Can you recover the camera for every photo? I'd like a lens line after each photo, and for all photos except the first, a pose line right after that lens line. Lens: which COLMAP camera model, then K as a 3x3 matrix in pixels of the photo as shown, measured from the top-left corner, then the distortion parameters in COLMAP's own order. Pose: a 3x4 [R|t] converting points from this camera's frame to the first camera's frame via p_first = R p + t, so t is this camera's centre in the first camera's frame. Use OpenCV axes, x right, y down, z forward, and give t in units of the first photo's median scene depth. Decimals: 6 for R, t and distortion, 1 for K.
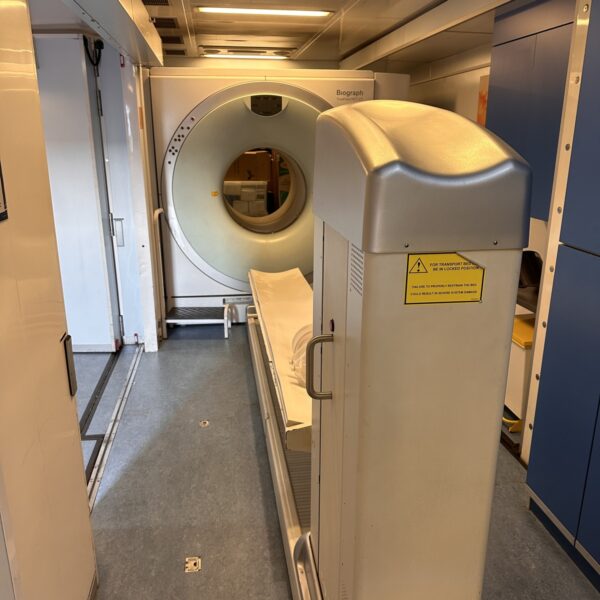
lens RADIAL K [[556.3, 0, 300.0], [0, 556.3, 300.0], [0, 0, 1]] dist [0.138743, -0.282687]
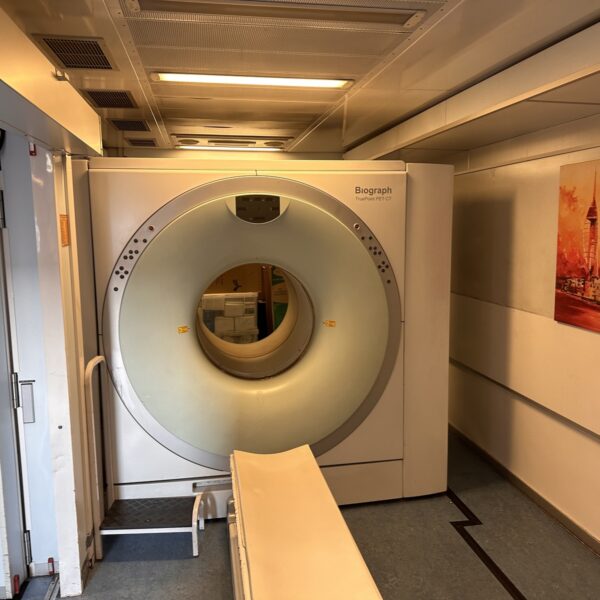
lens RADIAL K [[549.2, 0, 303.1], [0, 549.2, 294.5], [0, 0, 1]] dist [0.135124, -0.181851]
pose [[0.999464, -0.015732, 0.028717, -0.023352], [0.020075, 0.987260, -0.157842, -0.123045], [-0.025868, 0.158334, 0.987047, 0.318671]]
